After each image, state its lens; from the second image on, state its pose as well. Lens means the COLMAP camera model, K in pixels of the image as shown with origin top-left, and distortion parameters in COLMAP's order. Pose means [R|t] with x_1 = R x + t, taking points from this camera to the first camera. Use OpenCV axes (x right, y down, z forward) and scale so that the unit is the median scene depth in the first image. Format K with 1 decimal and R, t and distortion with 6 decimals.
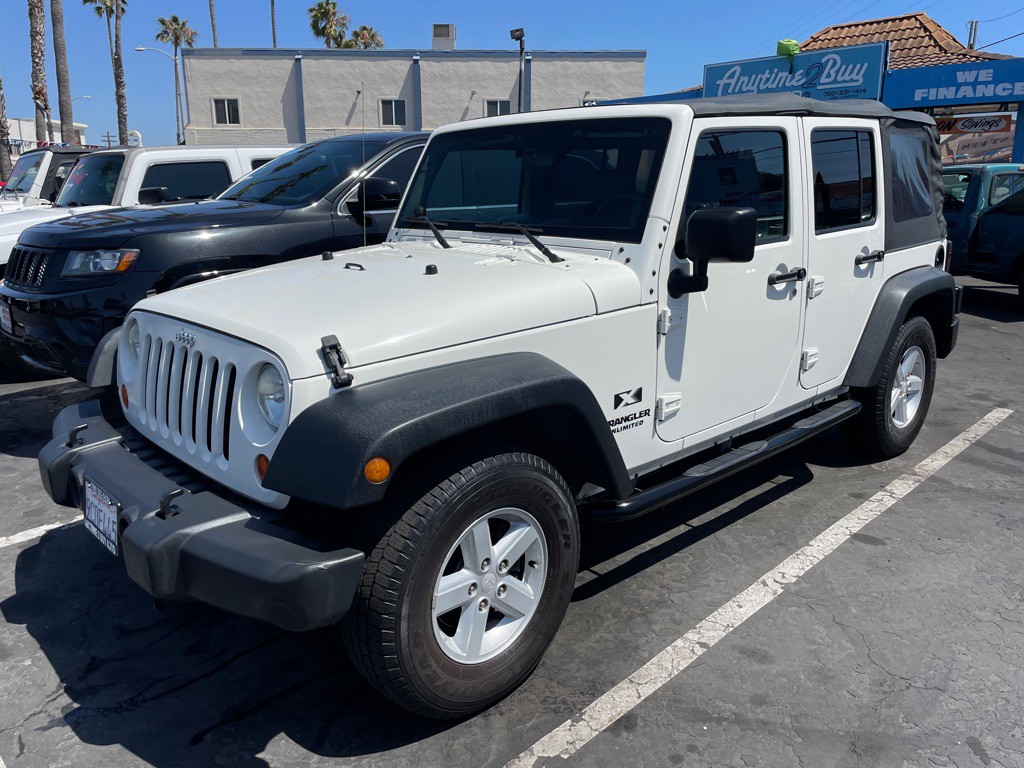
lens RADIAL K [[774.4, 0, 512.8], [0, 774.4, 381.6], [0, 0, 1]] dist [0.092749, -0.122890]
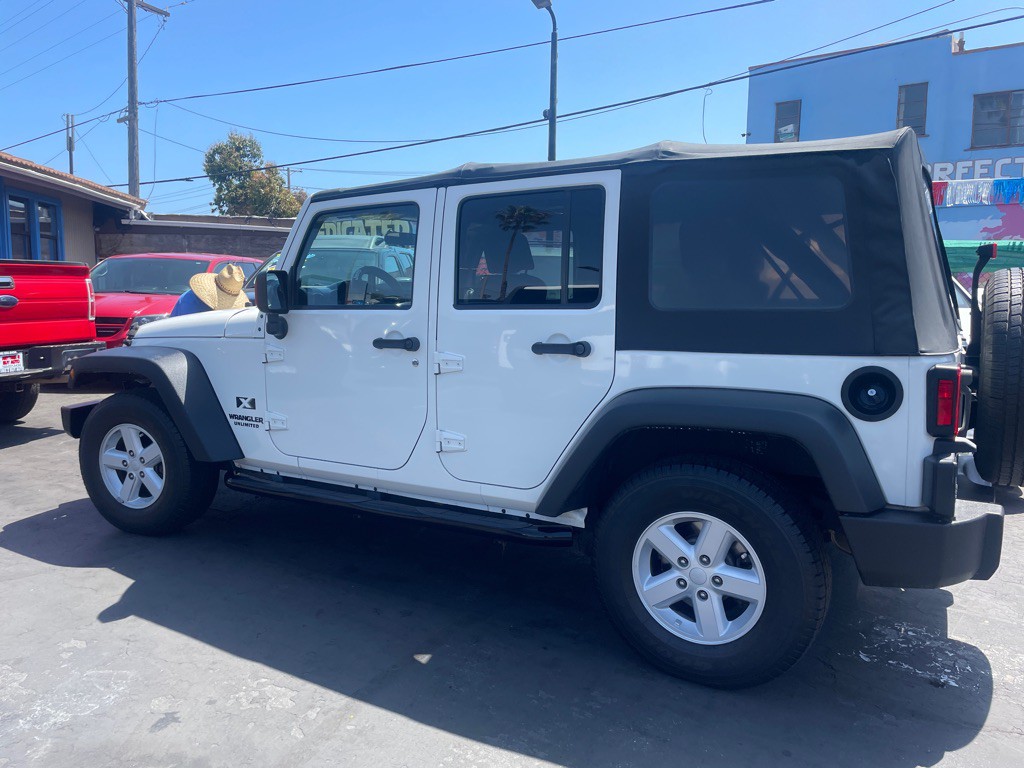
lens RADIAL K [[774.4, 0, 513.6], [0, 774.4, 377.0], [0, 0, 1]] dist [0.092749, -0.122890]
pose [[0.281631, 0.131222, -0.950507, 1.370123], [-0.248327, 0.966823, 0.059896, -0.193275], [0.926832, 0.219168, 0.304874, 0.857654]]
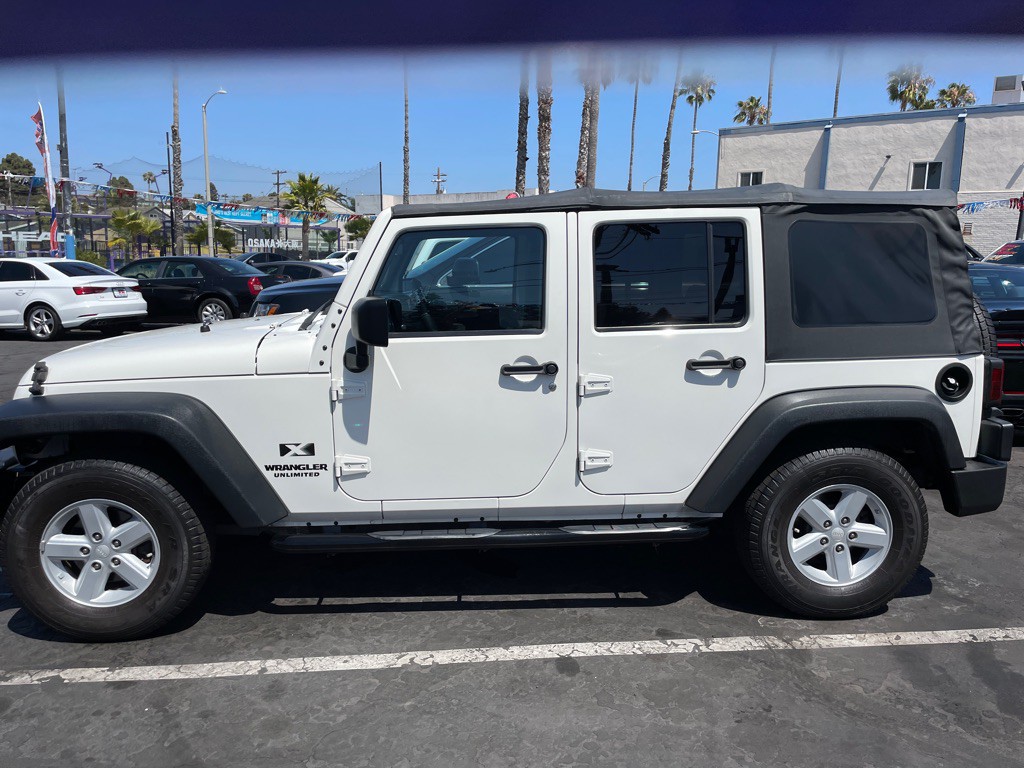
lens RADIAL K [[774.4, 0, 511.4], [0, 774.4, 377.4], [0, 0, 1]] dist [0.092749, -0.122890]
pose [[0.767582, 0.118374, -0.629925, 0.966920], [-0.171055, 0.984985, -0.023339, -0.098377], [0.617704, 0.125667, 0.776305, 0.225422]]
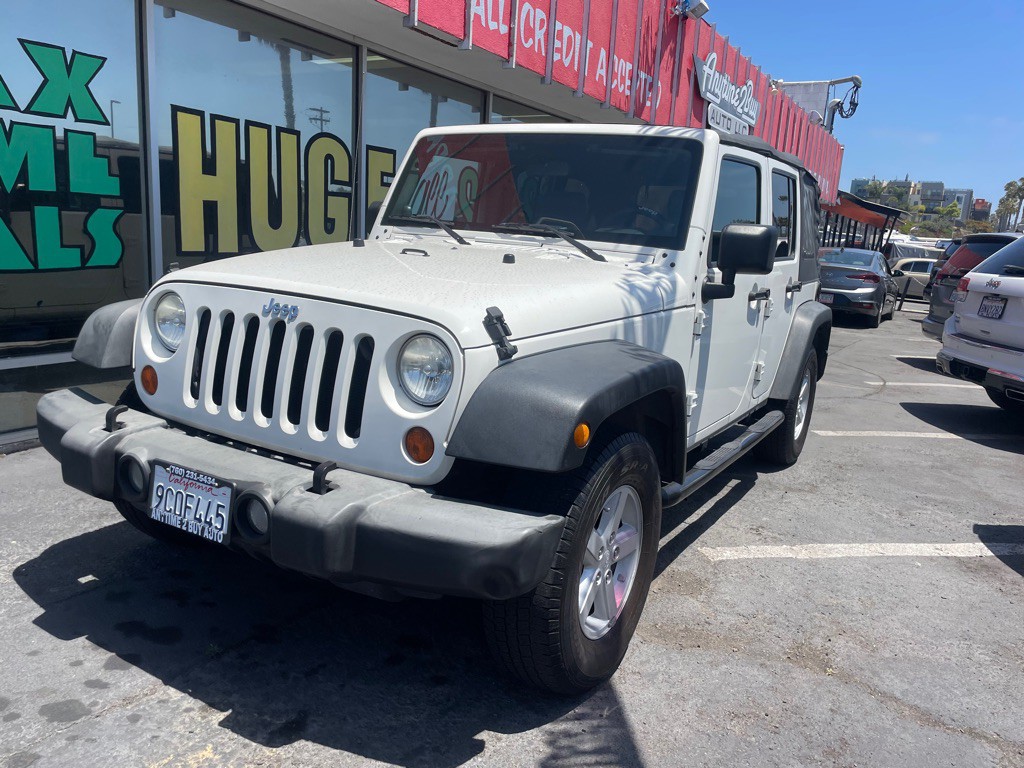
lens RADIAL K [[774.4, 0, 515.6], [0, 774.4, 391.8], [0, 0, 1]] dist [0.092749, -0.122890]
pose [[0.955240, 0.023901, 0.294866, -0.318979], [-0.011838, 0.999021, -0.042627, 0.058393], [-0.295596, 0.037228, 0.954587, 0.033468]]
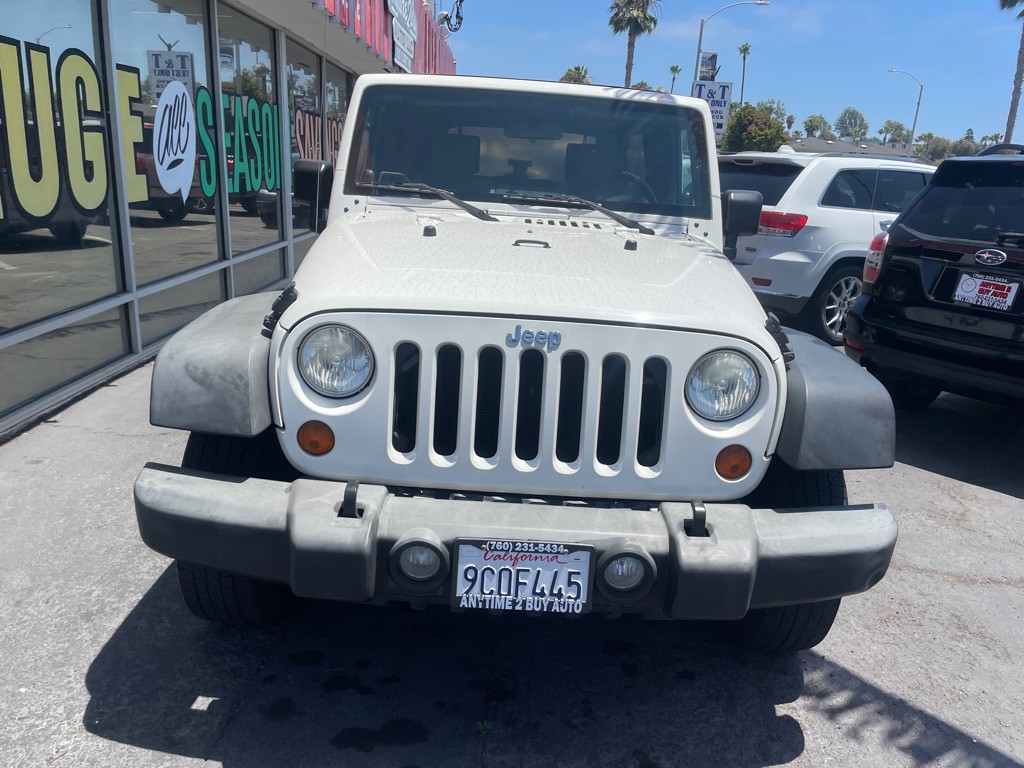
lens RADIAL K [[774.4, 0, 521.6], [0, 774.4, 392.0], [0, 0, 1]] dist [0.092749, -0.122890]
pose [[0.677058, -0.149968, 0.720488, -0.761651], [0.113203, 0.988588, 0.099394, -0.060649], [-0.727171, 0.014266, 0.686308, 0.350797]]
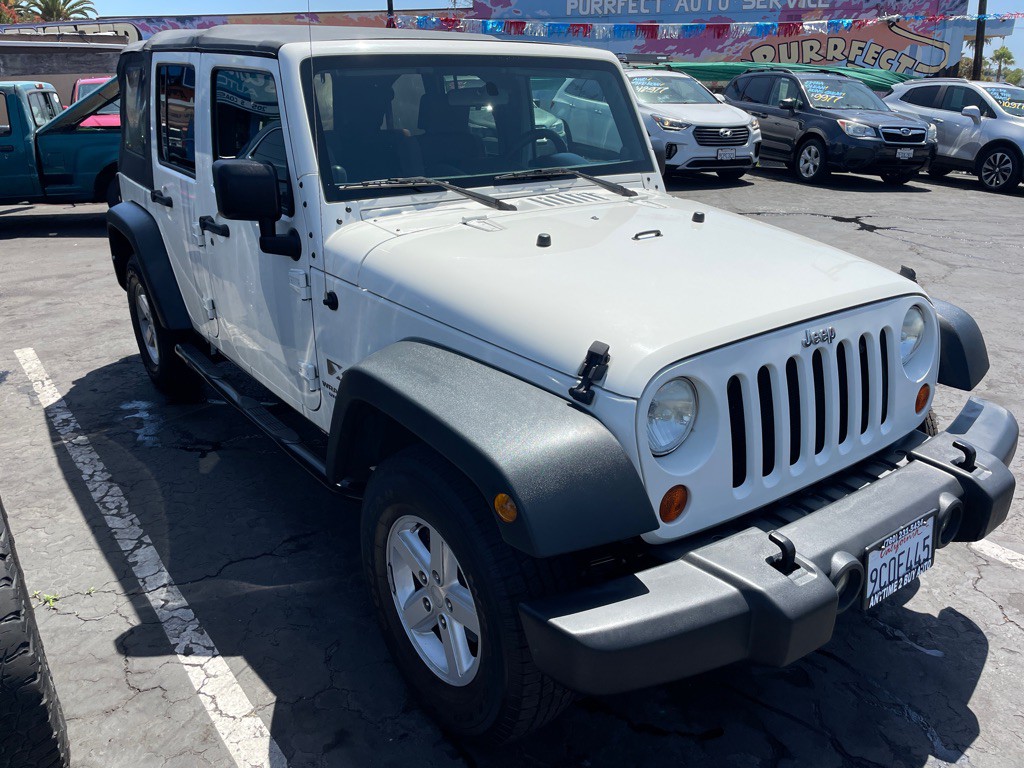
lens RADIAL K [[774.4, 0, 513.3], [0, 774.4, 380.5], [0, 0, 1]] dist [0.092749, -0.122890]
pose [[0.131901, -0.349606, 0.927566, -0.934998], [0.249626, 0.917300, 0.310239, -0.263577], [-0.959317, 0.190623, 0.208263, 0.865084]]
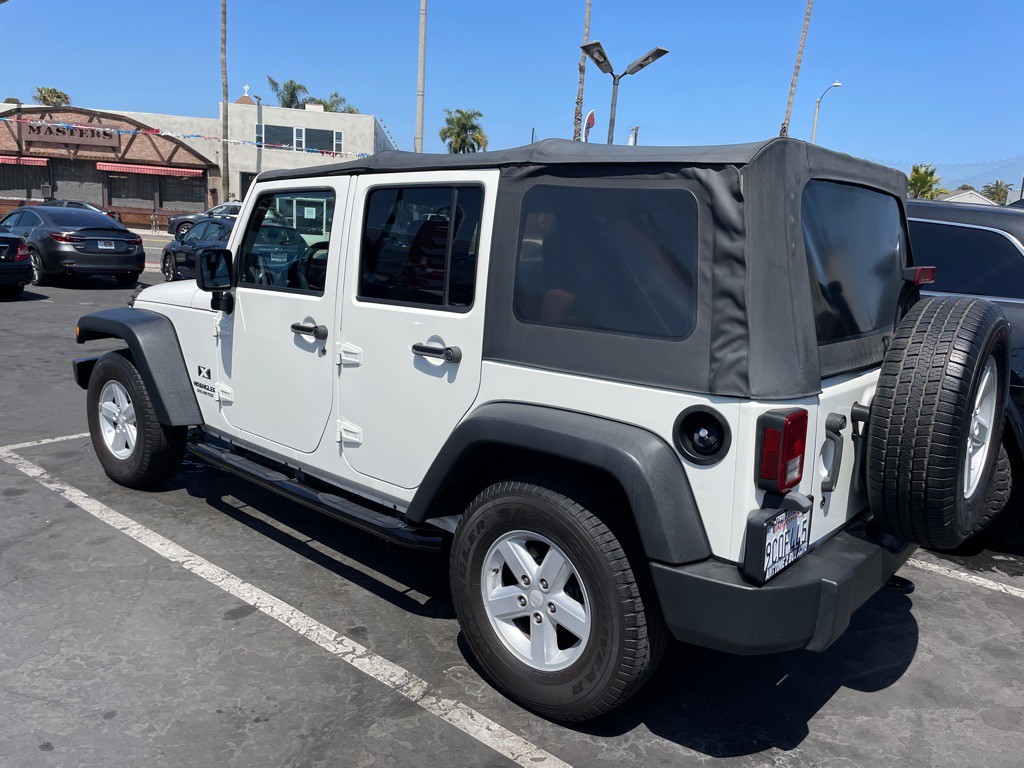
lens RADIAL K [[774.4, 0, 512.2], [0, 774.4, 375.0], [0, 0, 1]] dist [0.092749, -0.122890]
pose [[0.096186, 0.199629, -0.975139, 1.391626], [-0.296704, 0.940895, 0.163352, -0.327449], [0.950113, 0.273616, 0.149731, 1.131644]]
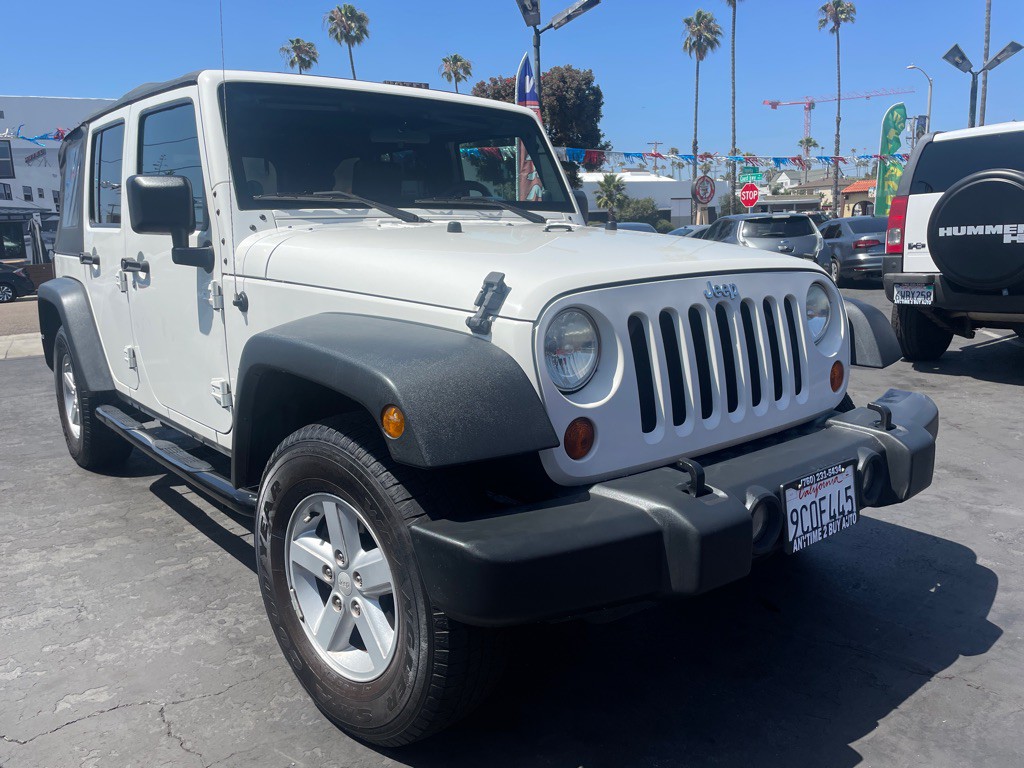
lens RADIAL K [[774.4, 0, 519.7], [0, 774.4, 380.0], [0, 0, 1]] dist [0.092749, -0.122890]
pose [[0.076120, -0.173393, 0.981907, -0.953190], [0.270673, 0.951379, 0.147019, -0.109726], [-0.959657, 0.254585, 0.119352, 0.853649]]
